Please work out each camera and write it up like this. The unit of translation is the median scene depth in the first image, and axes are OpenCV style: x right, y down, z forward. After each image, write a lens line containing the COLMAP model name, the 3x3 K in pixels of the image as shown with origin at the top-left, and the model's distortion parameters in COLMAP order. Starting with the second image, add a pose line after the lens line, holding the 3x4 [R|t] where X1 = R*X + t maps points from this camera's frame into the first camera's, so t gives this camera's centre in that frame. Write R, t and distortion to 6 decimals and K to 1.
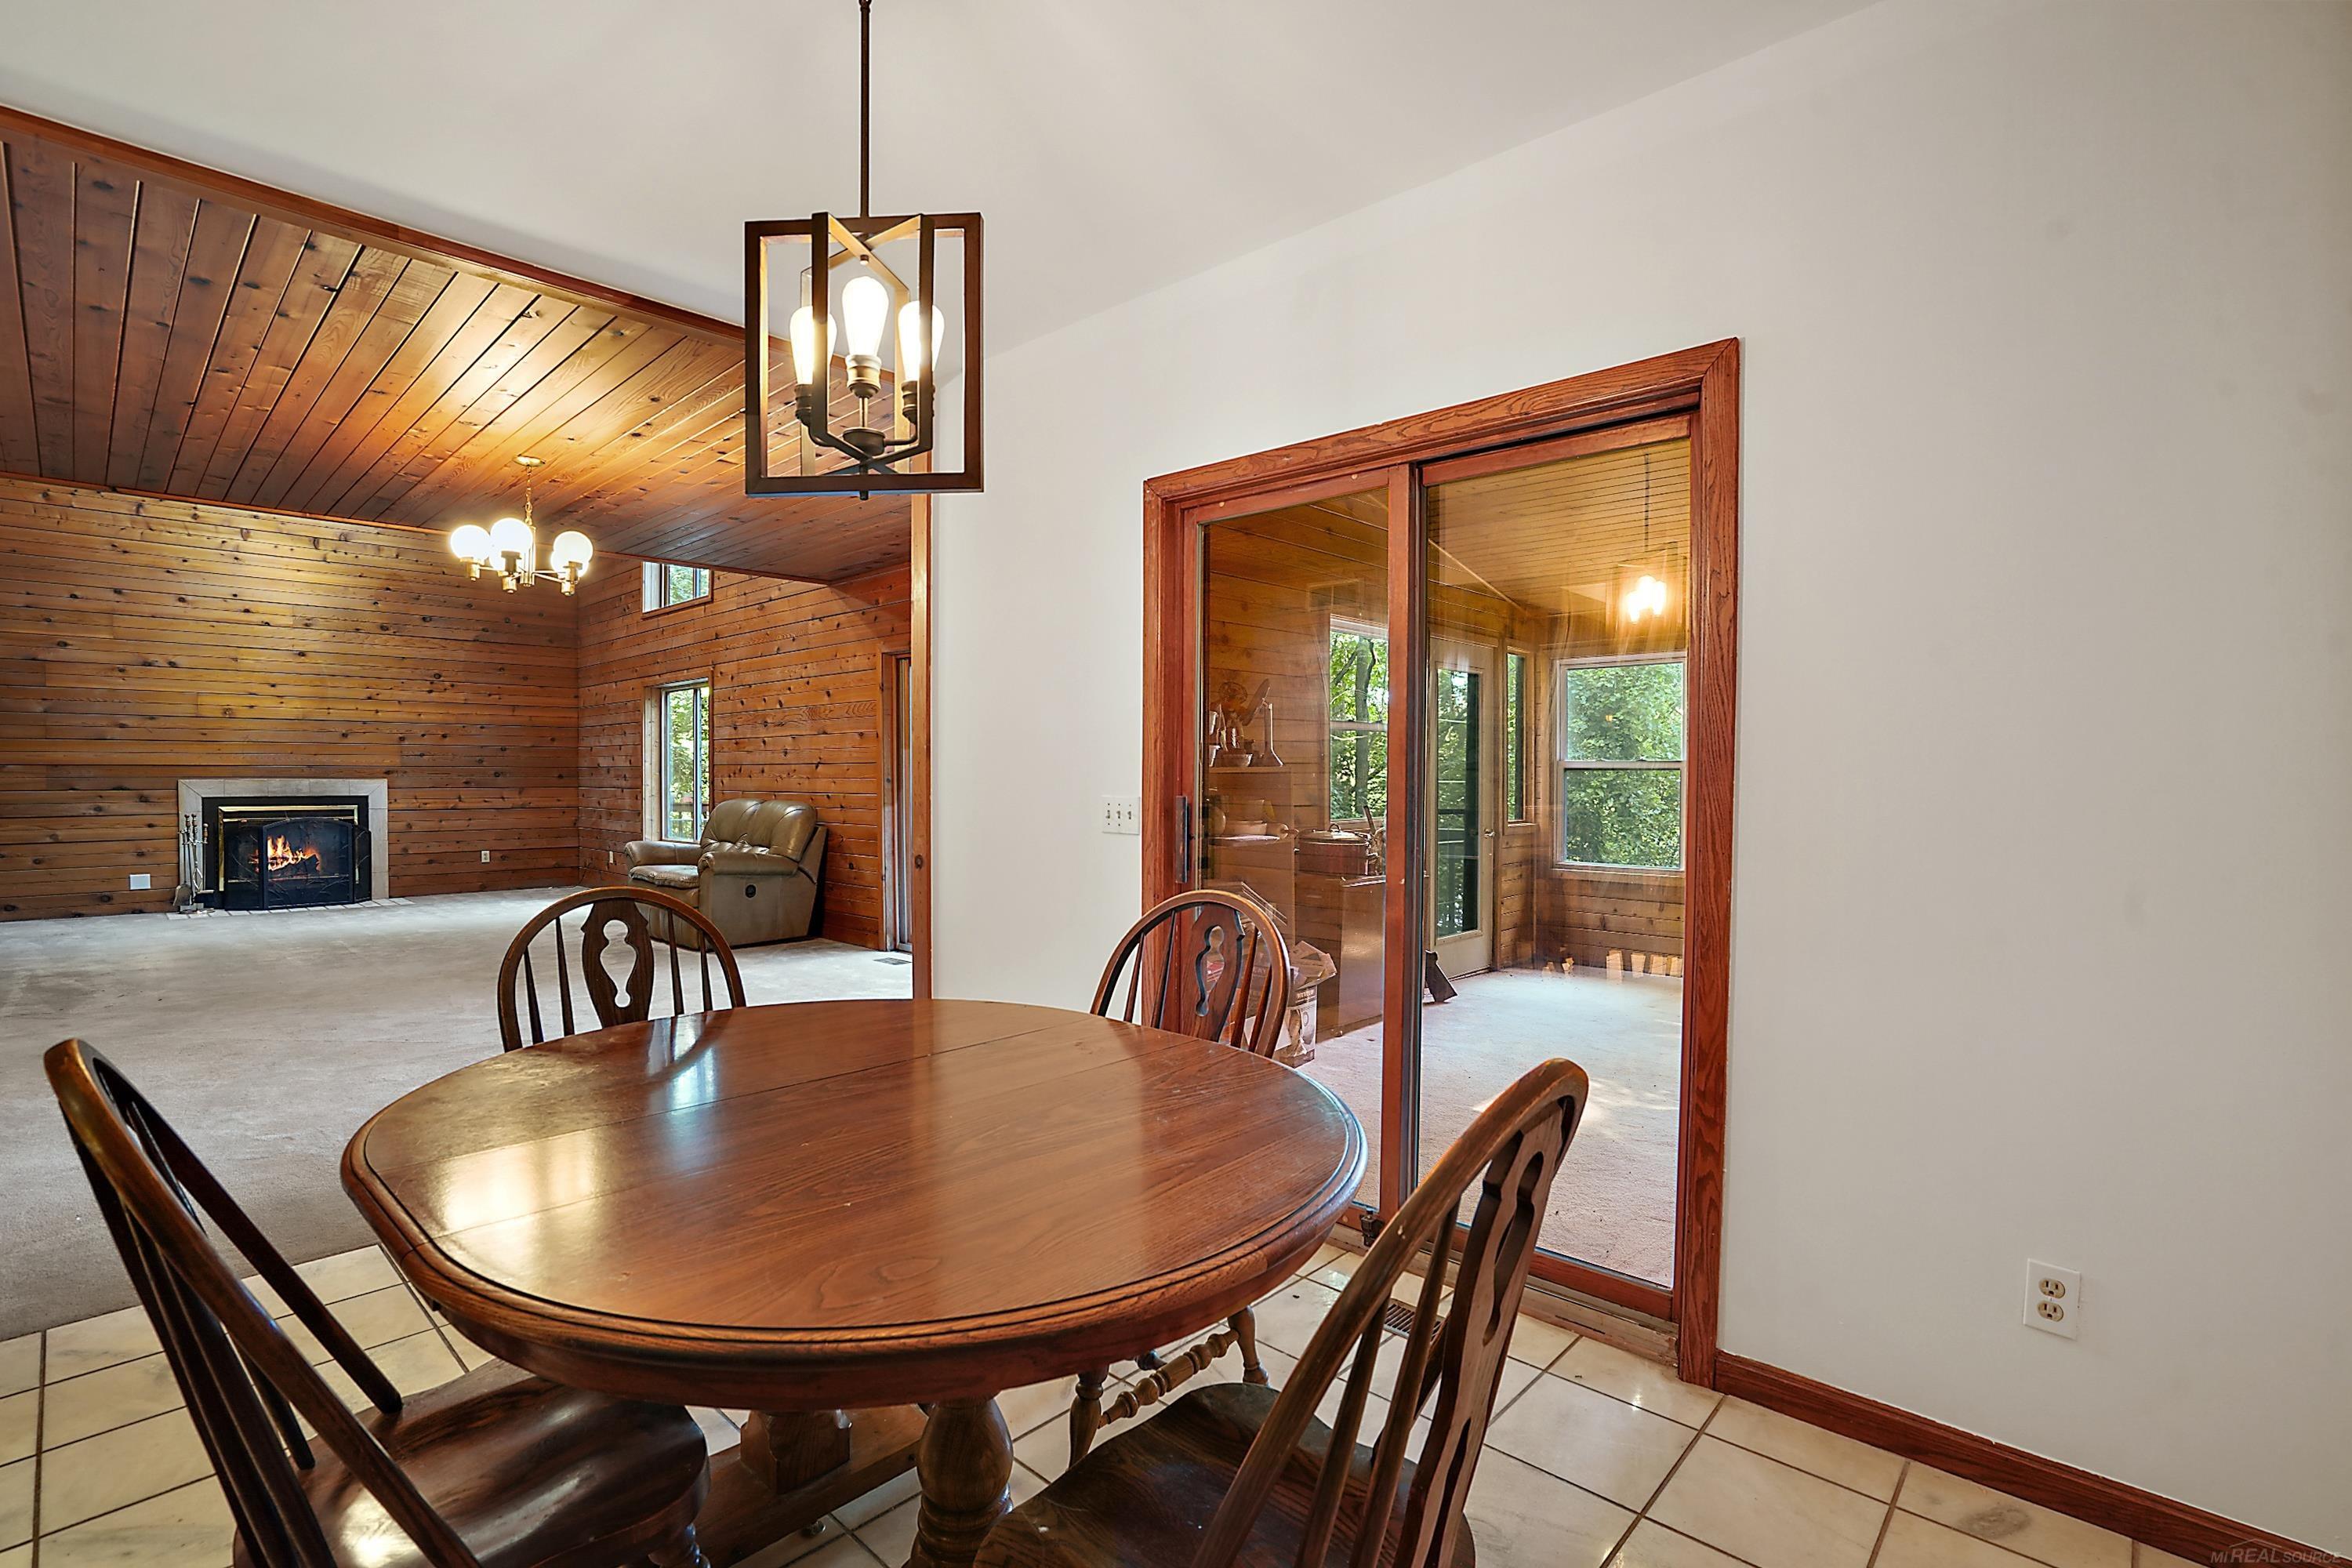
lens RADIAL K [[1093.7, 0, 1166.8], [0, 1093.7, 791.5], [0, 0, 1]] dist [-0.045284, 0.015809]
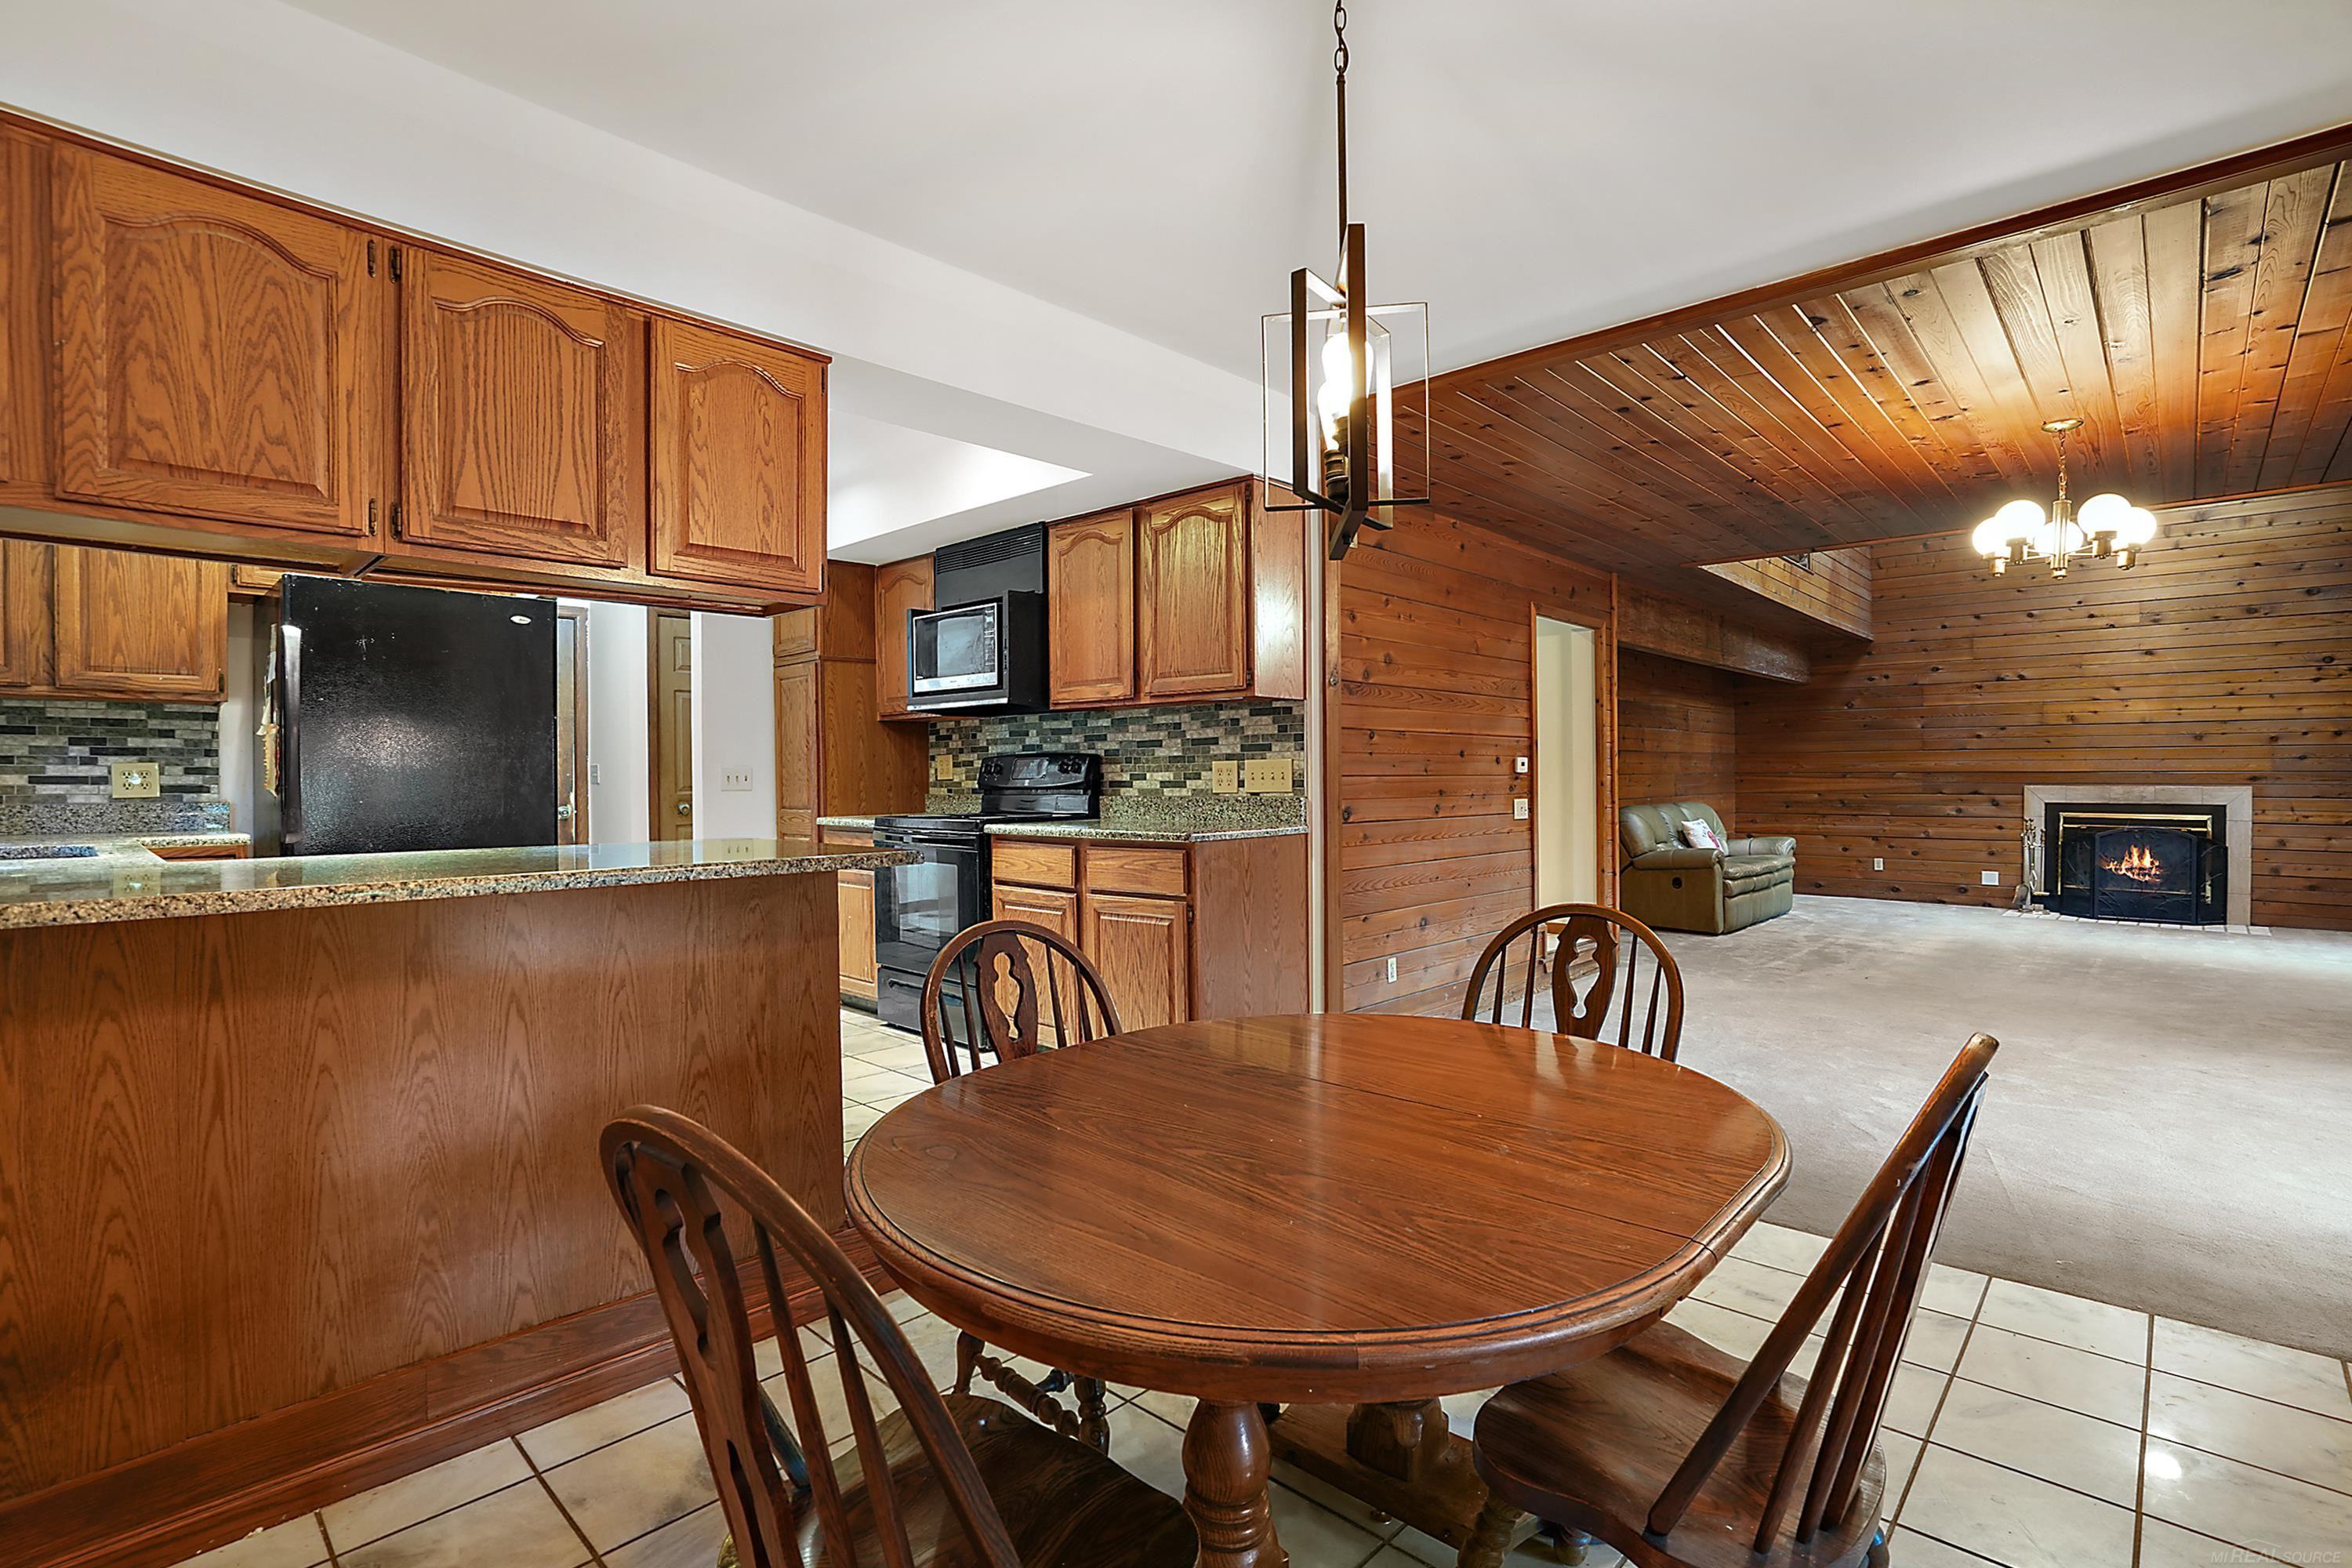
lens RADIAL K [[1093.7, 0, 1166.8], [0, 1093.7, 791.5], [0, 0, 1]] dist [-0.045284, 0.015809]
pose [[-0.000893, 0.013656, -0.999906, 0.130800], [-0.013683, 0.999813, 0.013667, -0.007624], [0.999906, 0.013694, -0.000706, 0.138878]]
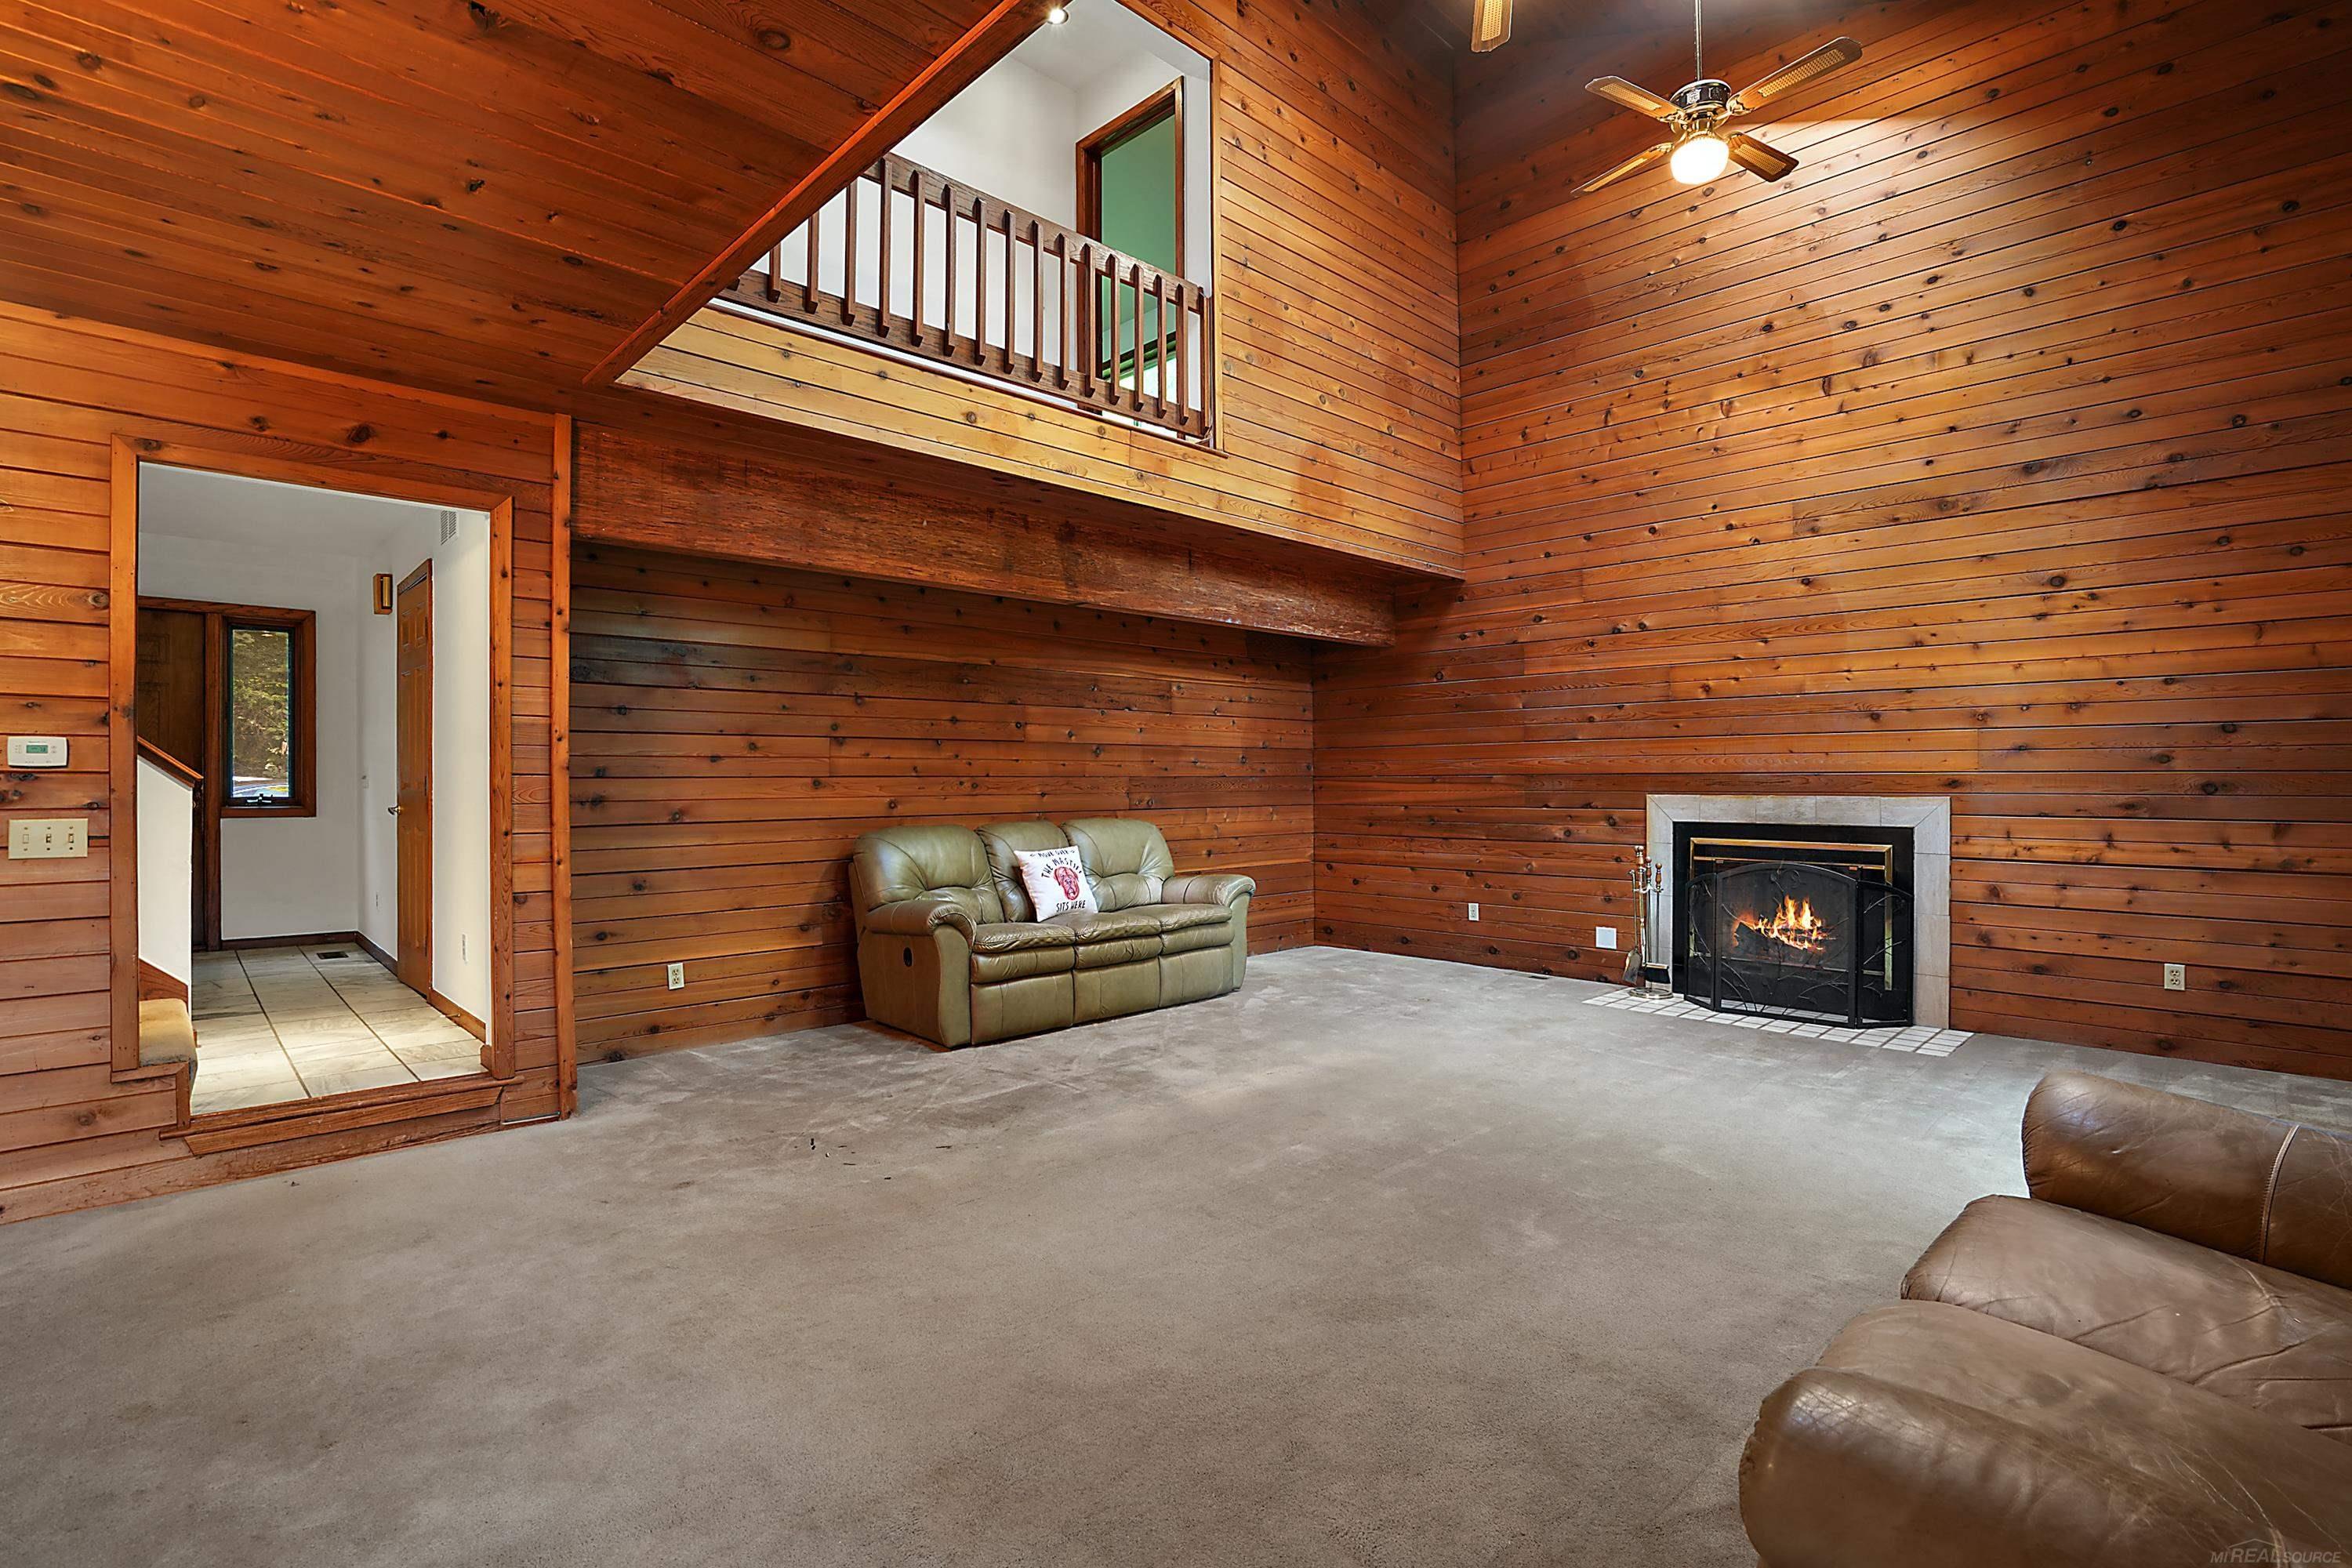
lens RADIAL K [[1119.1, 0, 1113.7], [0, 1119.1, 778.8], [0, 0, 1]] dist [-0.056533, 0.018991]
pose [[-0.063037, -0.004102, -0.998003, -0.190828], [-0.014717, 0.999887, -0.003181, -0.013395], [0.997903, 0.014487, -0.063090, 0.669531]]
